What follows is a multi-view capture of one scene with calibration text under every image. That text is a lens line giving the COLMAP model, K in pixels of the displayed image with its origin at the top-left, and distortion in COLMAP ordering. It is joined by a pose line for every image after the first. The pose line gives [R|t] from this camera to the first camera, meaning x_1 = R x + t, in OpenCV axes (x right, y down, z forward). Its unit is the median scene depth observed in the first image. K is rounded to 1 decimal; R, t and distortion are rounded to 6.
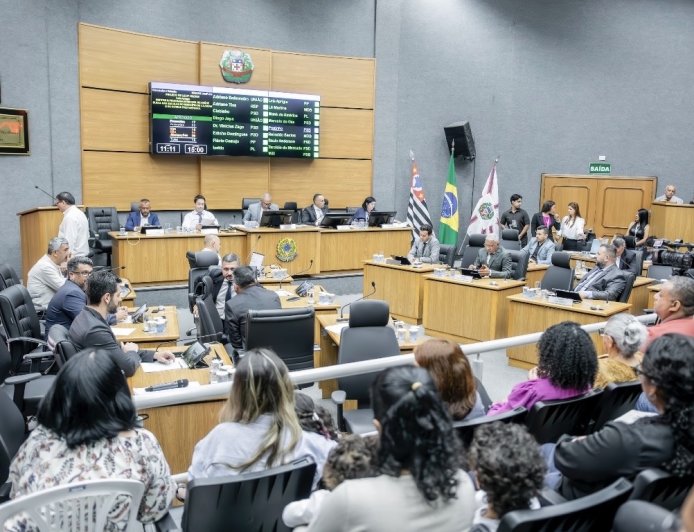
lens RADIAL K [[598.2, 0, 348.8], [0, 598.2, 267.5], [0, 0, 1]] dist [-0.055281, 0.050528]
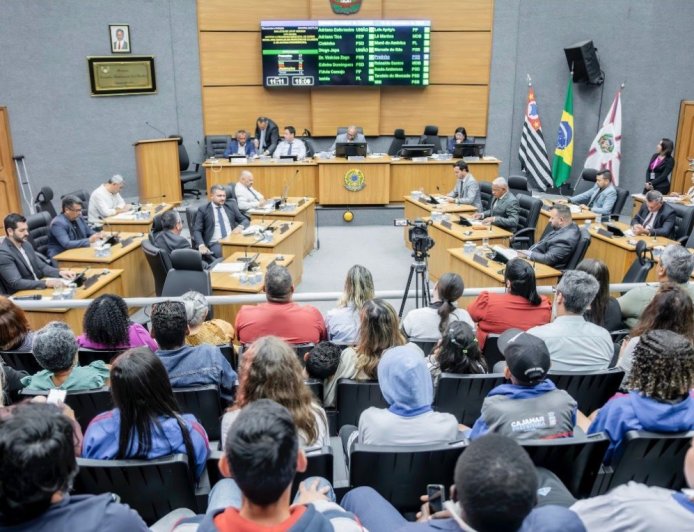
lens RADIAL K [[598.2, 0, 345.3], [0, 598.2, 265.2], [0, 0, 1]] dist [-0.055281, 0.050528]
pose [[0.906507, 0.108225, -0.408084, 0.280565], [-0.045152, 0.985895, 0.161162, -0.042810], [0.419770, -0.127669, 0.898607, 0.007970]]
